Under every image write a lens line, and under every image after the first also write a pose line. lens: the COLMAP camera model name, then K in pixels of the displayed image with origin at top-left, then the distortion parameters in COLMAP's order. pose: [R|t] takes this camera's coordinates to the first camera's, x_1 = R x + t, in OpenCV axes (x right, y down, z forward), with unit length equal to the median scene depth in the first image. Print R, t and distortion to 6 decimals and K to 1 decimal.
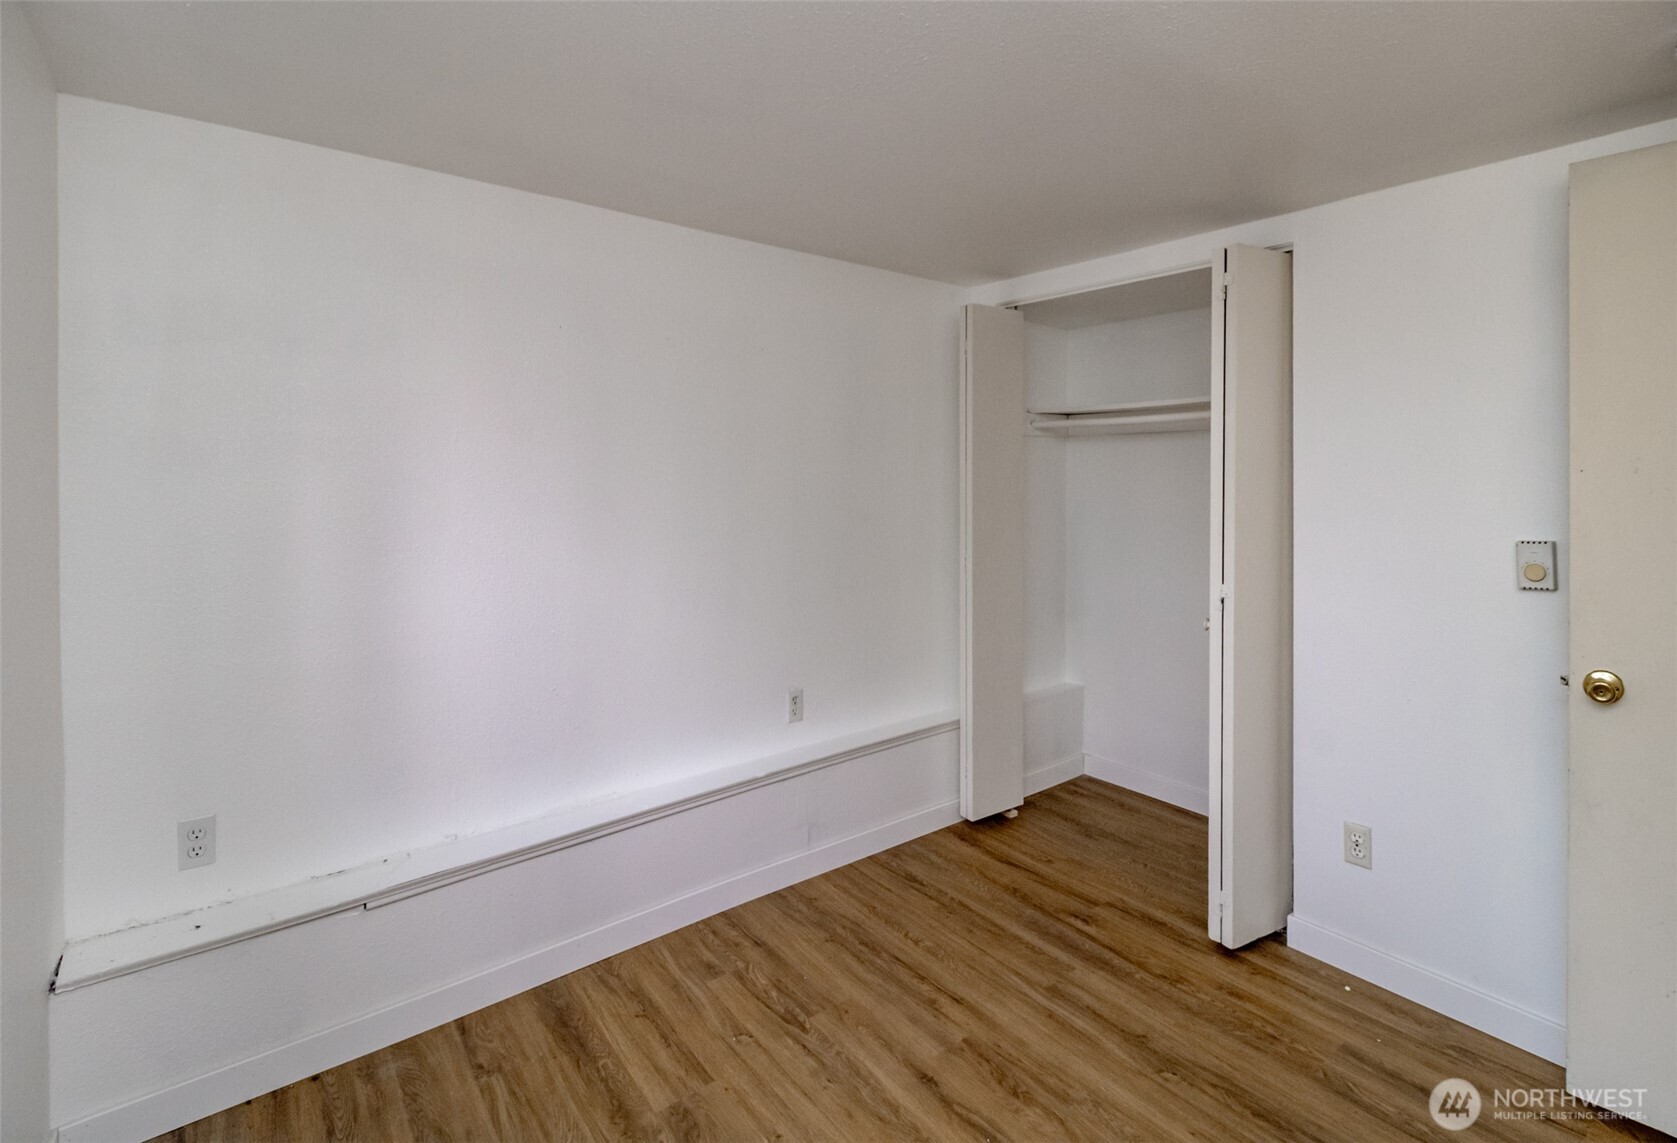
lens RADIAL K [[797.6, 0, 848.1], [0, 797.6, 572.5], [0, 0, 1]] dist [0.003431, -0.002663]
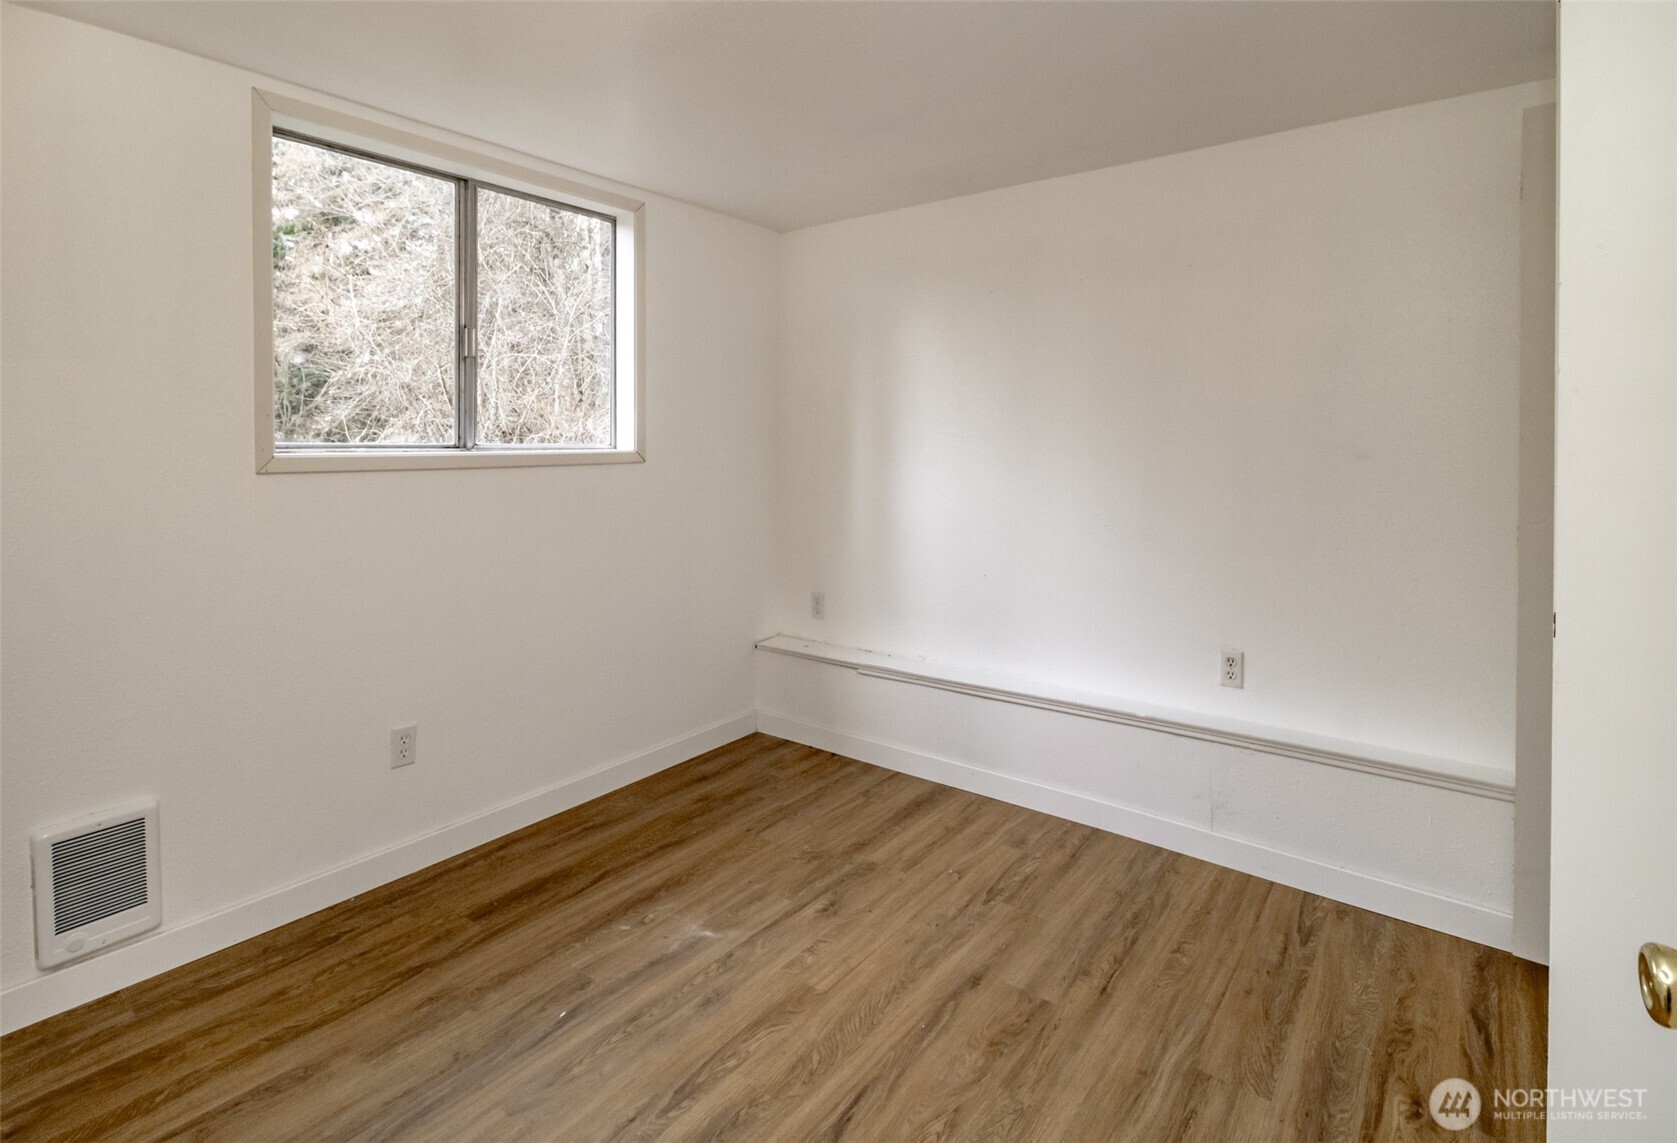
lens RADIAL K [[797.6, 0, 850.9], [0, 797.6, 567.7], [0, 0, 1]] dist [0.003431, -0.002663]
pose [[0.247652, 0.150107, -0.957150, 0.833368], [-0.116045, 0.985409, 0.124513, -0.005483], [0.961874, 0.080237, 0.261457, 0.453263]]
